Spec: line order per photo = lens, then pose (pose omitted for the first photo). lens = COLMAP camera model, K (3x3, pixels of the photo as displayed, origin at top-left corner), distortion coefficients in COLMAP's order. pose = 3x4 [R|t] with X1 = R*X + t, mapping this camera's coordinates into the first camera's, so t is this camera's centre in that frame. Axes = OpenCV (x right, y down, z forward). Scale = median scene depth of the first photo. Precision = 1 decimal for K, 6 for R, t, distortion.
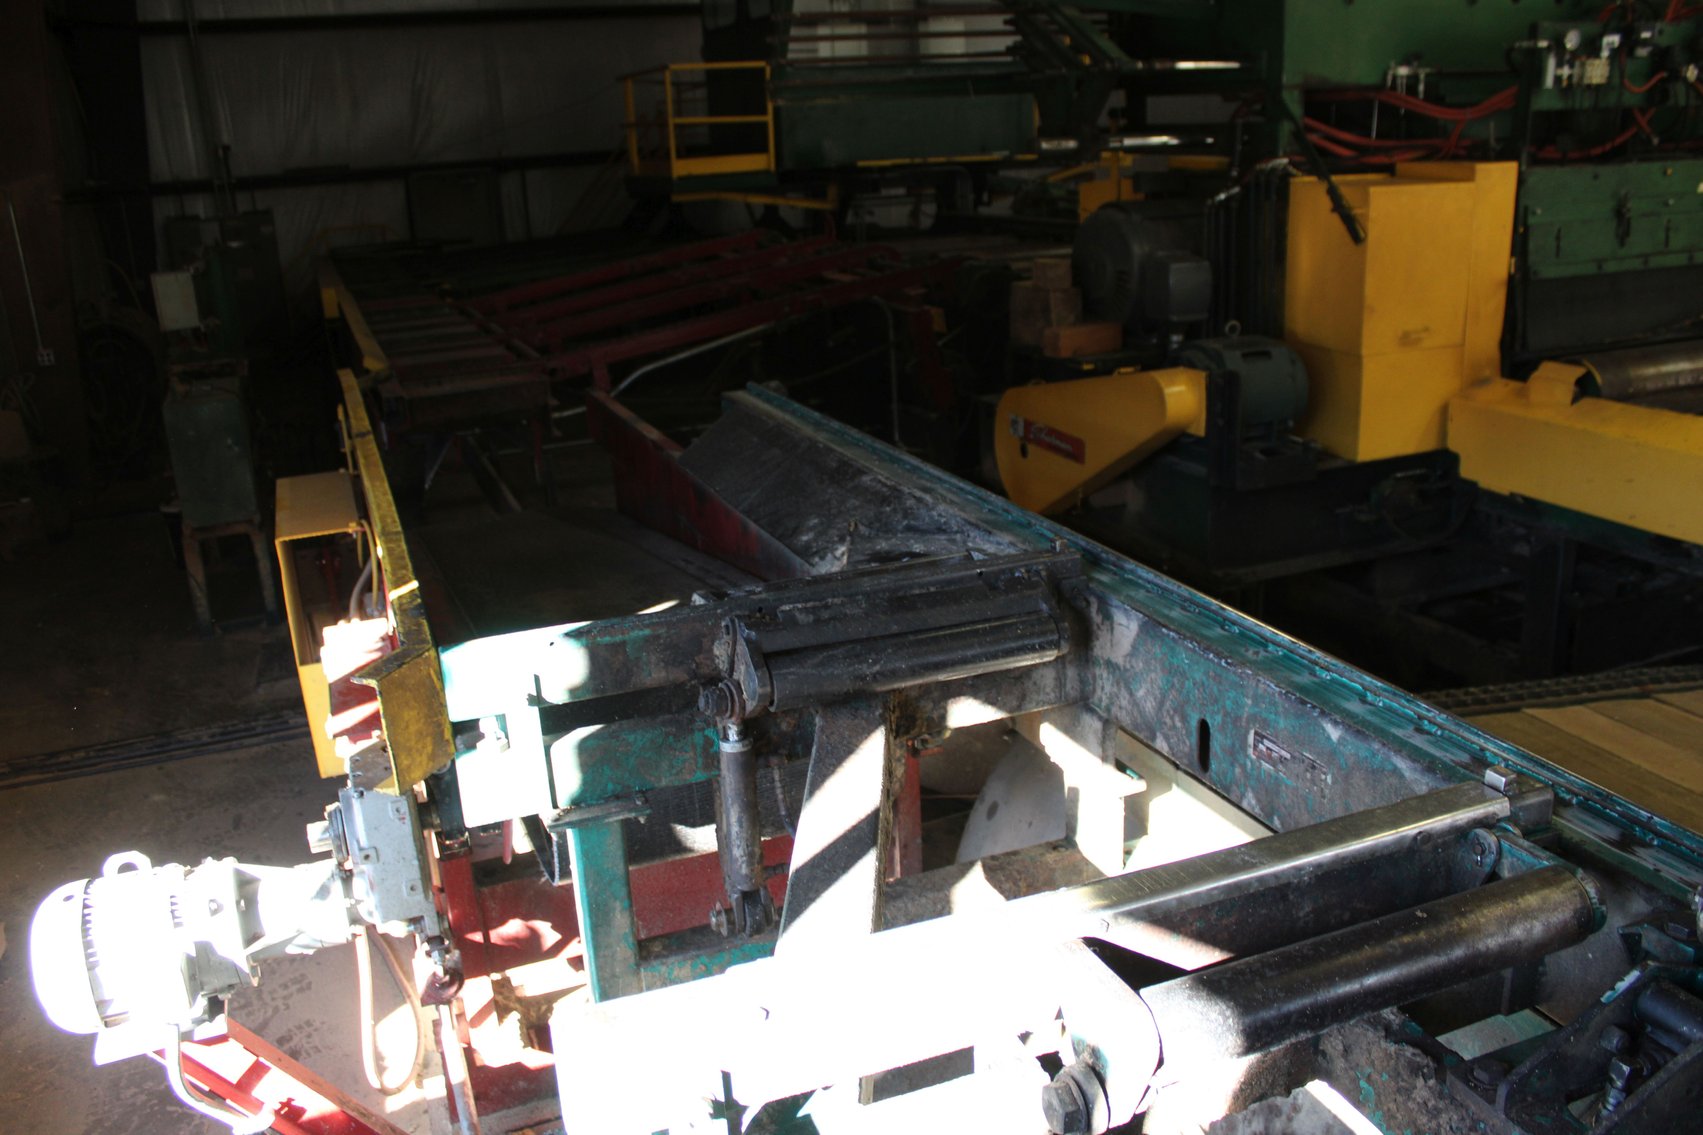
lens RADIAL K [[1396.5, 0, 851.5], [0, 1396.5, 567.5], [0, 0, 1]] dist [-0.169725, 0.140985]
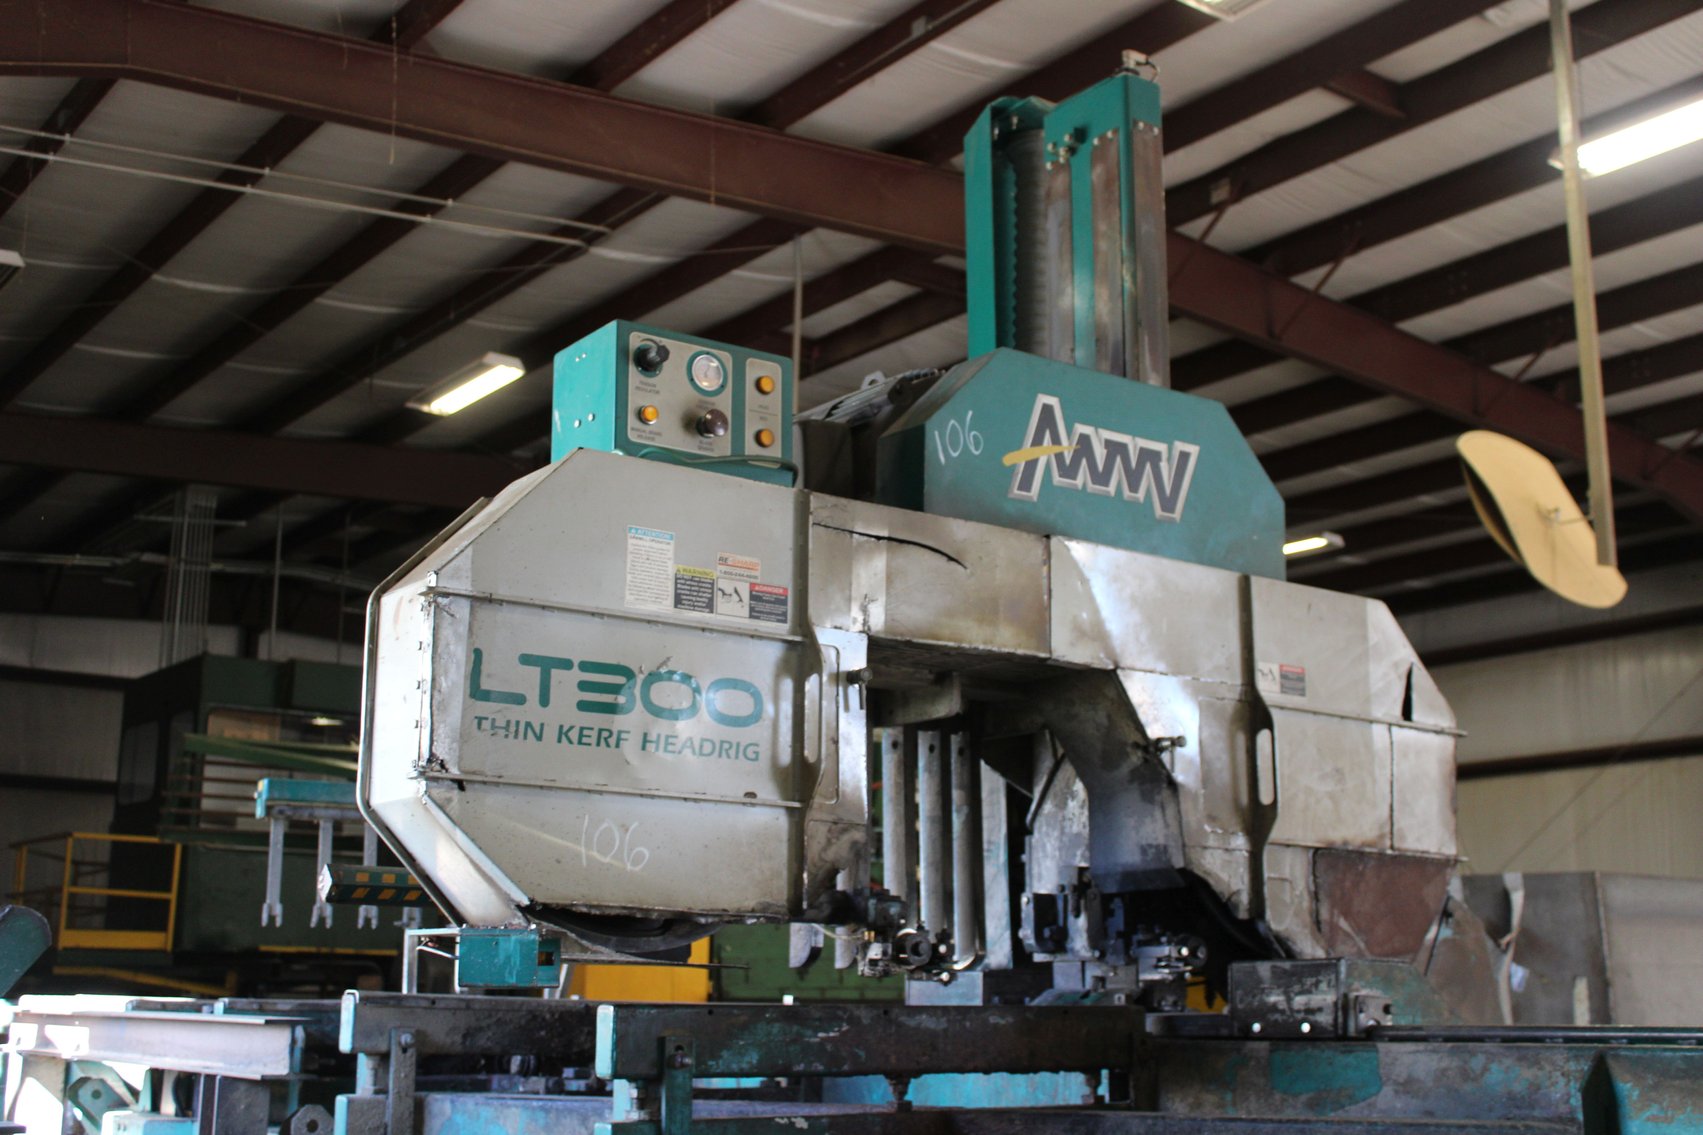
lens RADIAL K [[2050.0, 0, 851.5], [0, 2050.0, 567.5], [0, 0, 1]] dist [-0.079253, 0.188085]
pose [[0.967482, 0.108999, 0.228251, 0.050732], [0.019927, 0.866738, -0.498366, 0.197837], [-0.252156, 0.486708, 0.836381, -0.435572]]
